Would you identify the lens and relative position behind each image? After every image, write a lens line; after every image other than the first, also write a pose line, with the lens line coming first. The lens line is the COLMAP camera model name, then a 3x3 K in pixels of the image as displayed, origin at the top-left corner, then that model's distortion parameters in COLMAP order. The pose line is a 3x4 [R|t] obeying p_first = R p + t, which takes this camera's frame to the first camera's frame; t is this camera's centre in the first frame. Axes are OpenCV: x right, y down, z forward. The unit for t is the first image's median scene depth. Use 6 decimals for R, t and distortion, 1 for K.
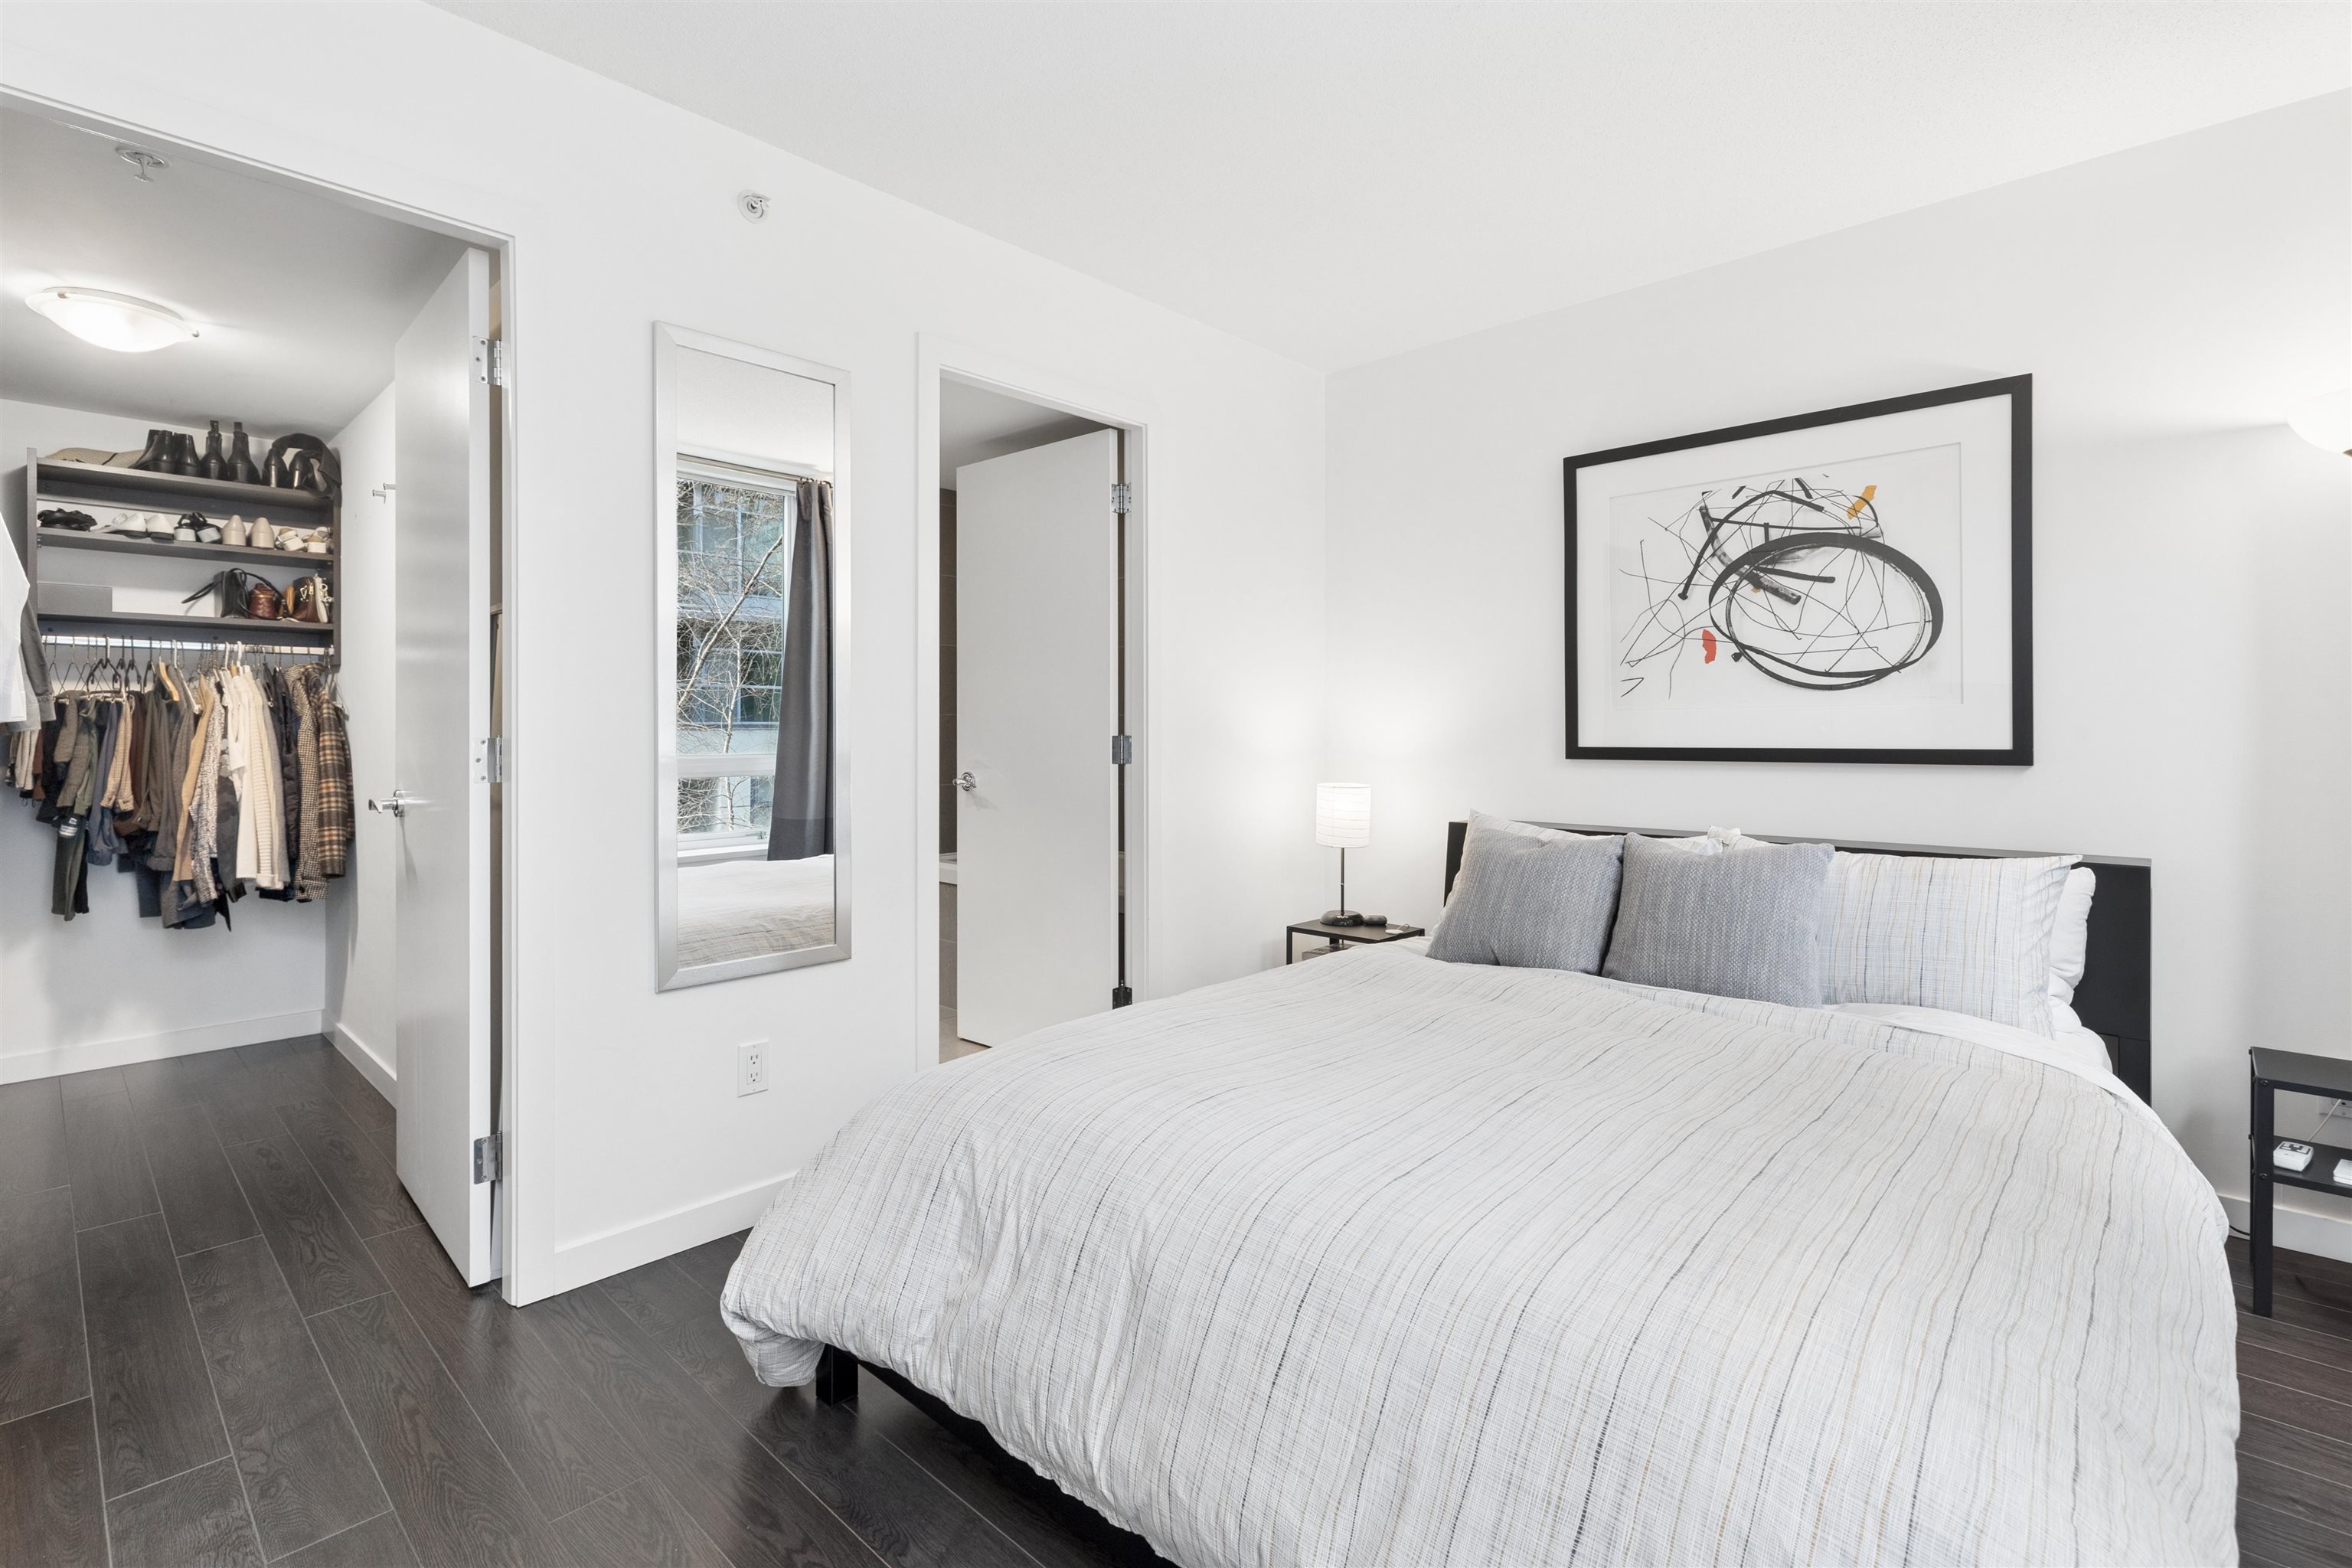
lens RADIAL K [[1071.4, 0, 1174.0], [0, 1071.4, 730.9], [0, 0, 1]] dist [0.002248, 0.000285]
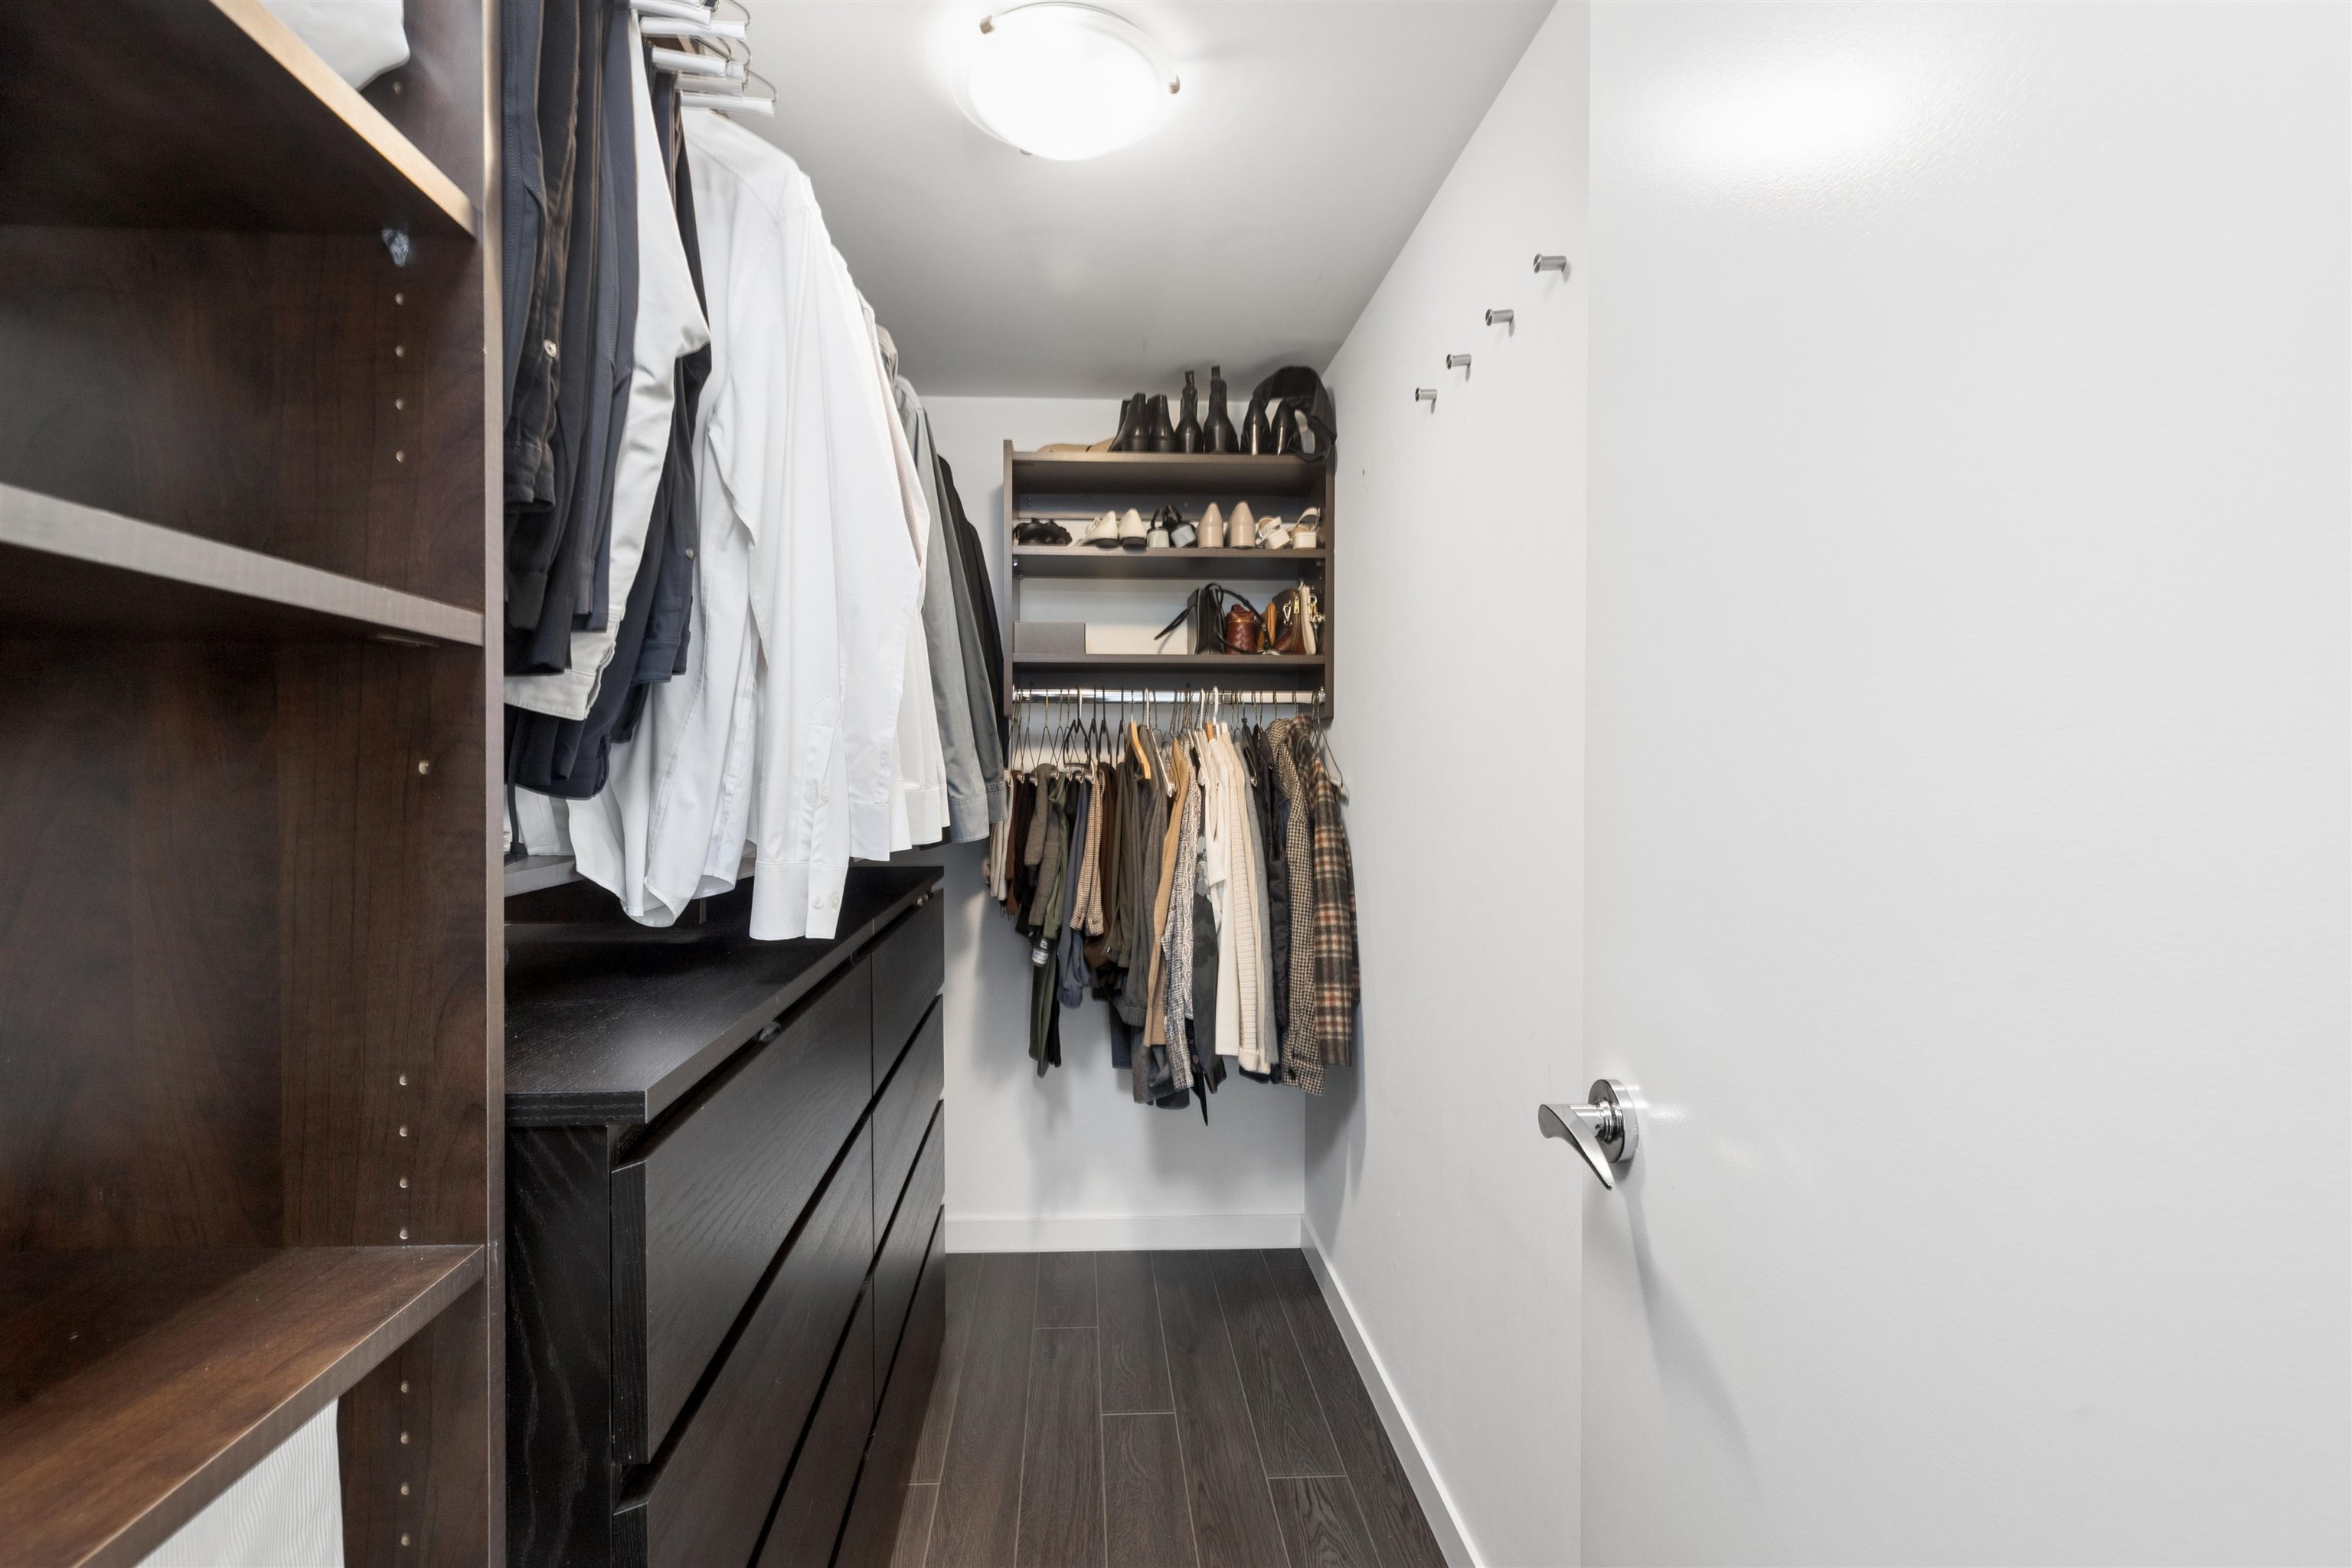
lens RADIAL K [[1048.0, 0, 1184.5], [0, 1048.0, 776.7], [0, 0, 1]] dist [0.003746, -0.000851]
pose [[0.752499, 0.007848, -0.658547, -0.477213], [-0.002264, 0.999954, 0.009330, -0.035112], [0.658590, -0.005530, 0.752482, 0.518499]]
